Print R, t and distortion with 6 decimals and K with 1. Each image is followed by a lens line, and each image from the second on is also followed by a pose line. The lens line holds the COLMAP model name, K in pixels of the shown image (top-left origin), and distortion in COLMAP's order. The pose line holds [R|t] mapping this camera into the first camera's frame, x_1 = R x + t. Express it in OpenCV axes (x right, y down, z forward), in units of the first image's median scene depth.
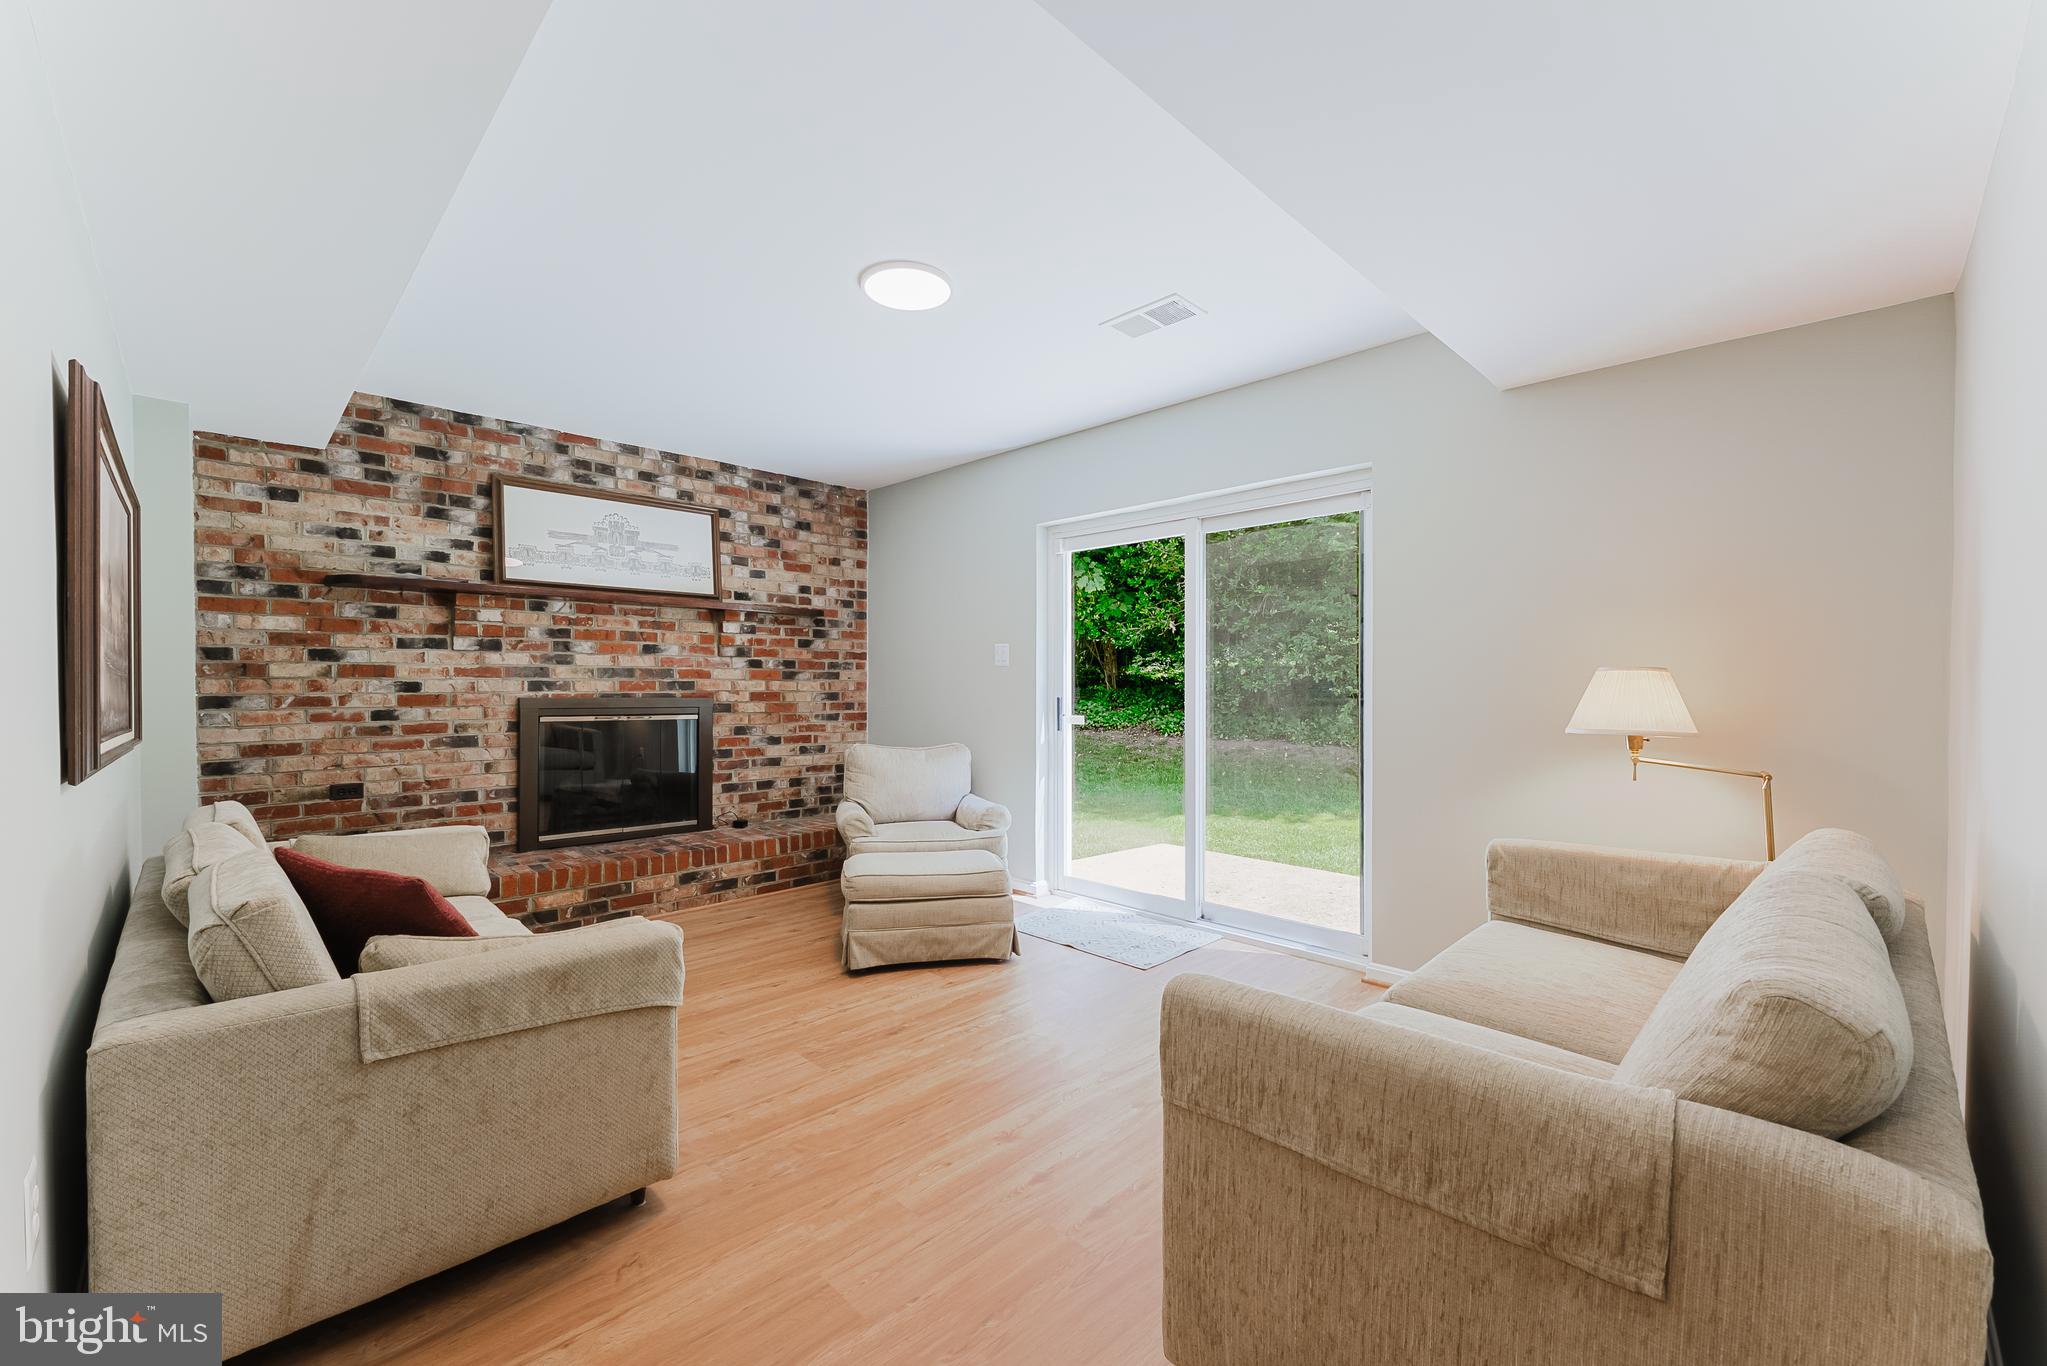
lens RADIAL K [[830.8, 0, 1020.9], [0, 830.8, 688.5], [0, 0, 1]] dist [0.001978, 0.000301]
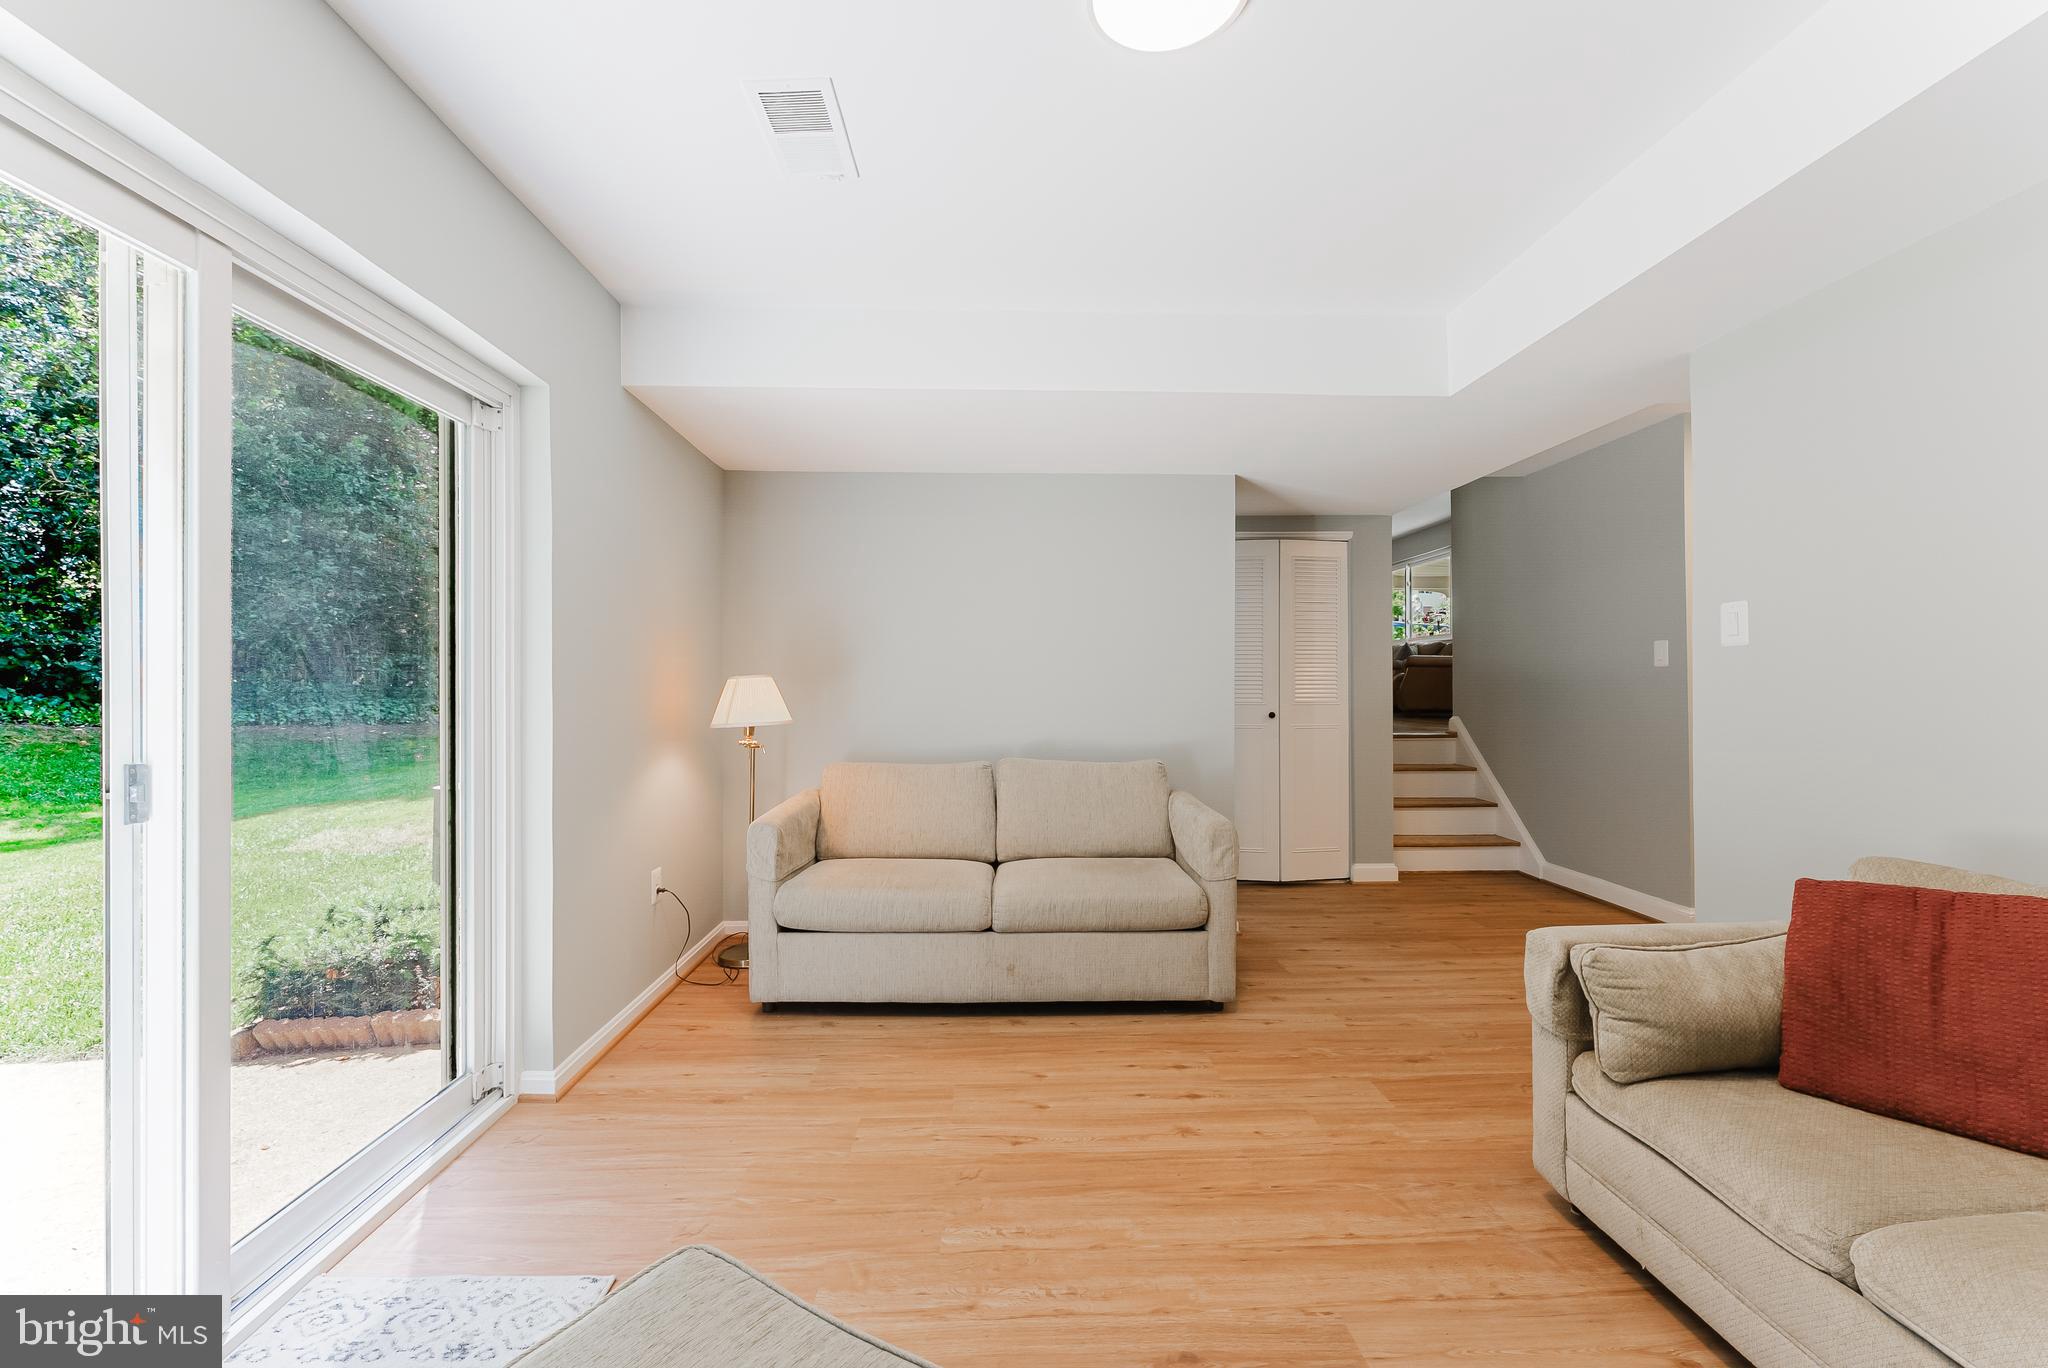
lens RADIAL K [[831.2, 0, 1009.0], [0, 831.2, 678.1], [0, 0, 1]] dist [0.001978, 0.000301]
pose [[-0.728747, 0.003015, 0.684777, -0.277527], [0.008245, 0.999956, 0.004372, -0.011362], [-0.684734, 0.008832, -0.728740, 0.936243]]
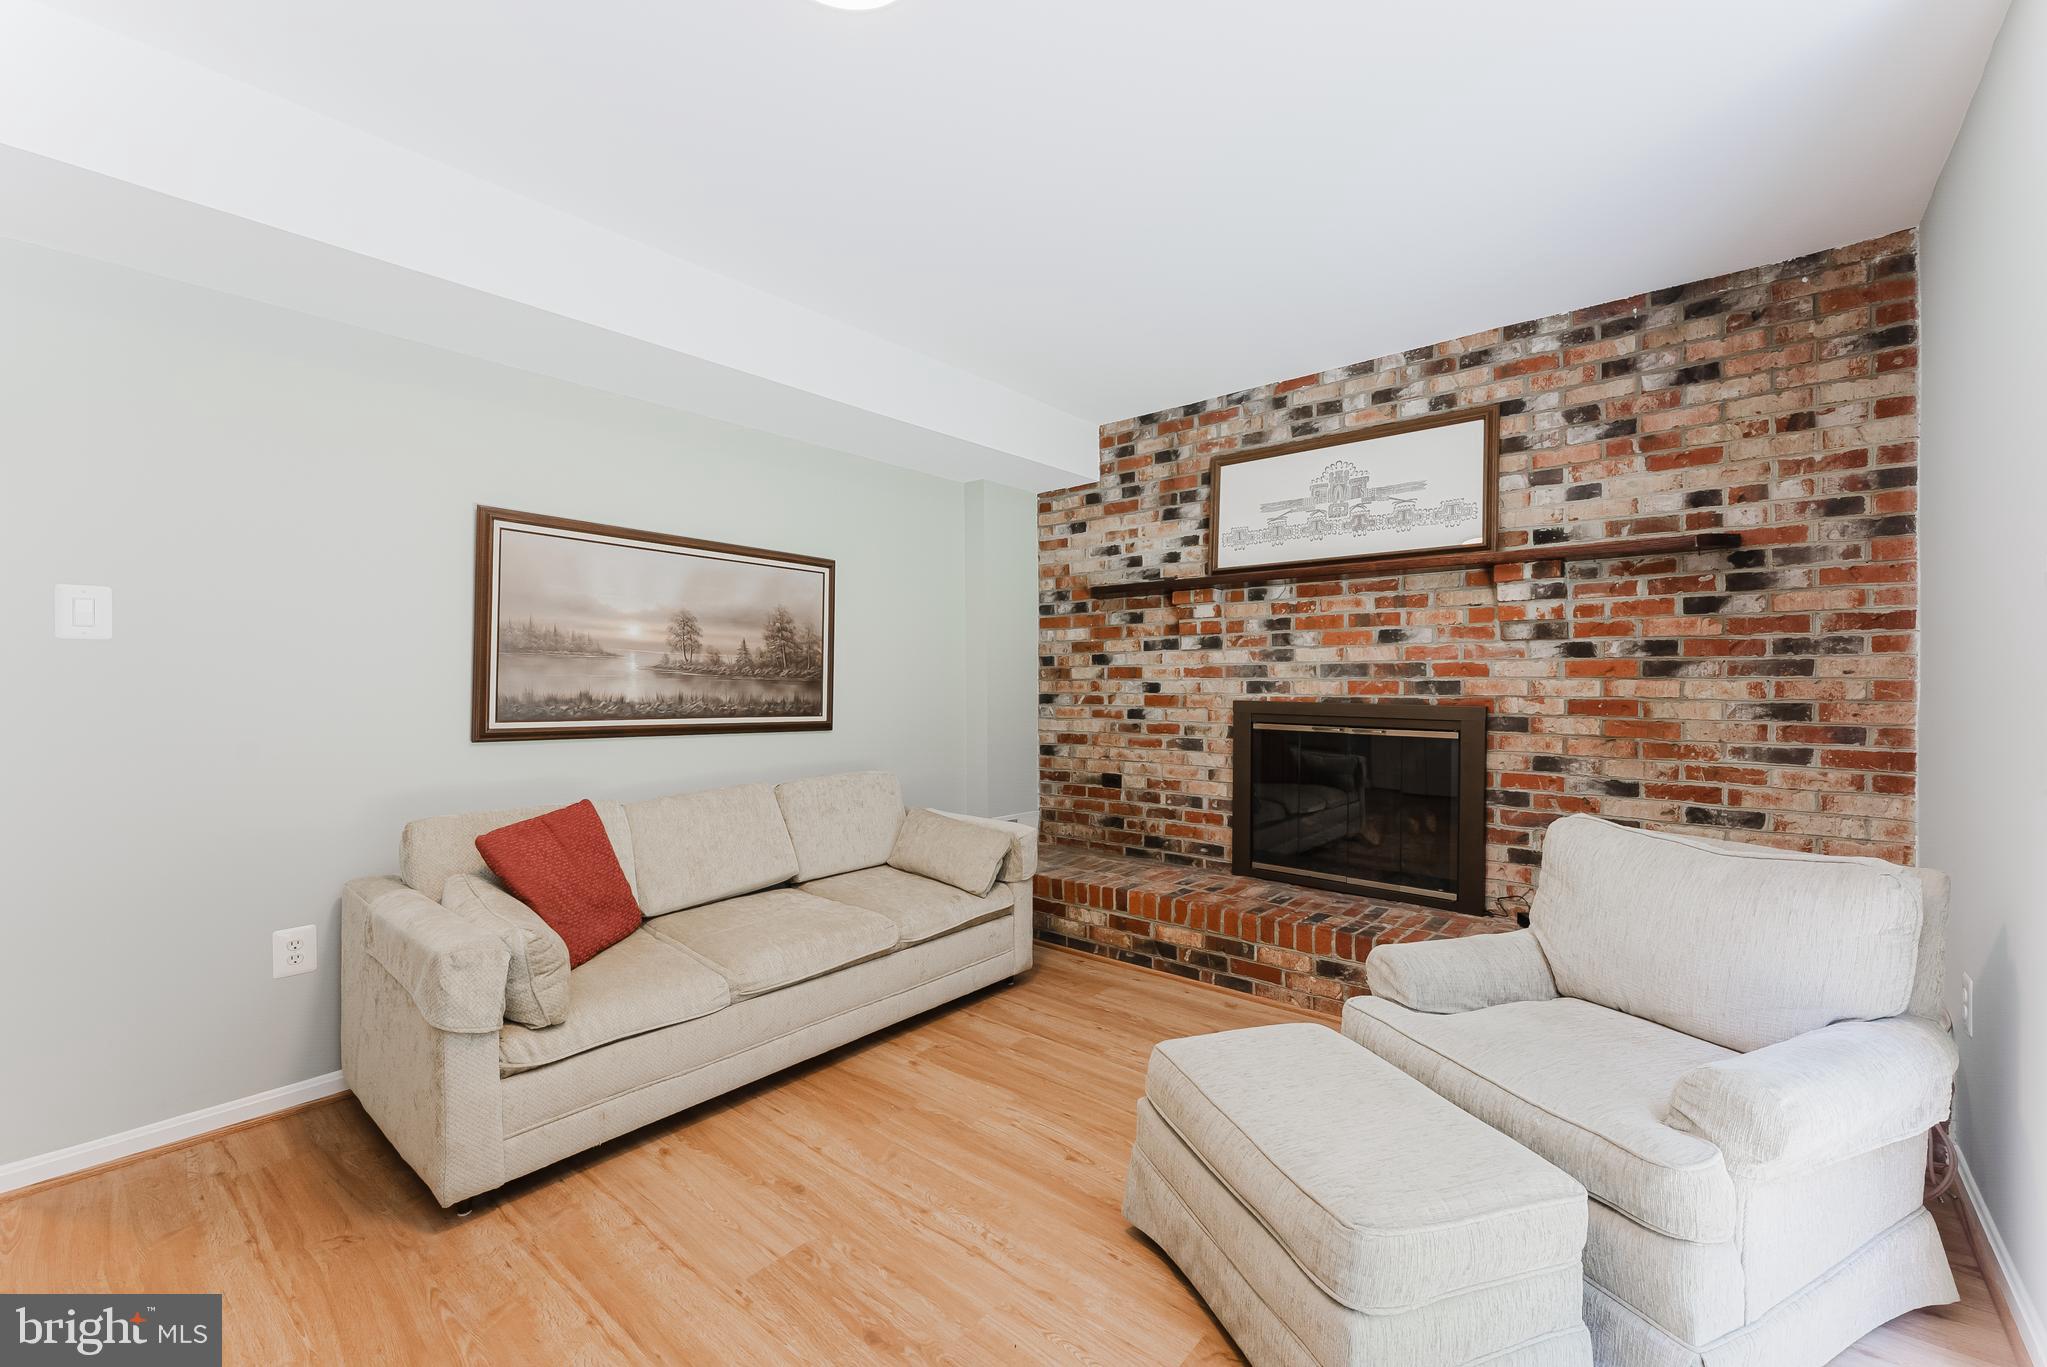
lens RADIAL K [[830.8, 0, 1026.7], [0, 830.8, 678.6], [0, 0, 1]] dist [0.001978, 0.000301]
pose [[0.093874, -0.006235, -0.995565, 0.252291], [-0.005613, 0.999961, -0.006792, -0.004541], [0.995568, 0.006226, 0.093835, 0.672114]]
